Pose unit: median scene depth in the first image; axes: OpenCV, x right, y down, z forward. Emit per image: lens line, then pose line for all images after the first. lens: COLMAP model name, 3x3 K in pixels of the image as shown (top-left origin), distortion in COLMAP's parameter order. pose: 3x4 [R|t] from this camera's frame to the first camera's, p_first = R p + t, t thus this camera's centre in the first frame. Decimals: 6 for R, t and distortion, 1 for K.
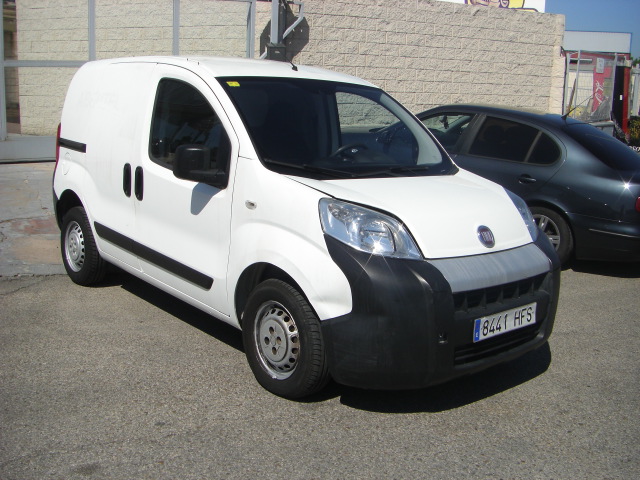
lens RADIAL K [[717.4, 0, 320.0], [0, 717.4, 240.0], [0, 0, 1]] dist [-0.159104, 0.065412]
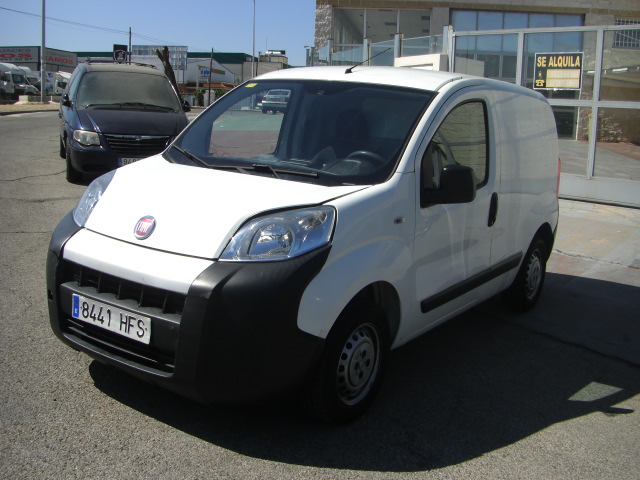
lens RADIAL K [[717.4, 0, 320.0], [0, 717.4, 240.0], [0, 0, 1]] dist [-0.159104, 0.065412]
pose [[0.255289, 0.146592, -0.955687, 1.152907], [-0.247642, 0.965381, 0.081927, -0.118183], [0.934613, 0.215753, 0.282753, 0.956582]]
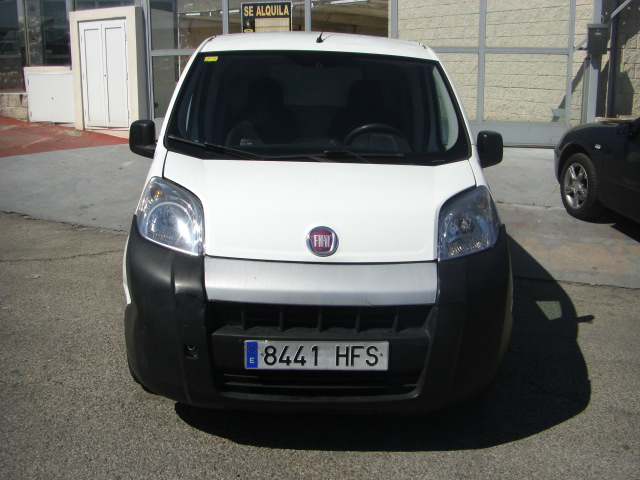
lens RADIAL K [[717.4, 0, 320.0], [0, 717.4, 240.0], [0, 0, 1]] dist [-0.159104, 0.065412]
pose [[0.772472, 0.116759, -0.624223, 0.710530], [-0.112171, 0.992584, 0.046849, -0.041613], [0.625064, 0.033830, 0.779840, 0.400040]]
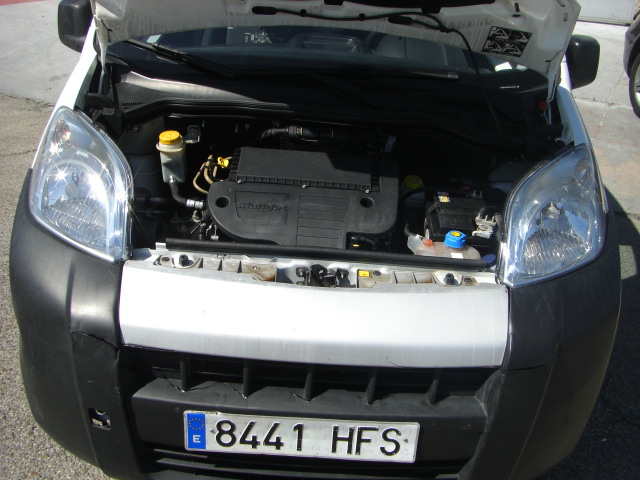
lens RADIAL K [[717.4, 0, 320.0], [0, 717.4, 240.0], [0, 0, 1]] dist [-0.159104, 0.065412]
pose [[0.748188, 0.283873, -0.599692, 0.503747], [-0.154469, 0.953540, 0.258653, -0.126966], [0.645255, -0.100888, 0.757277, 0.658053]]
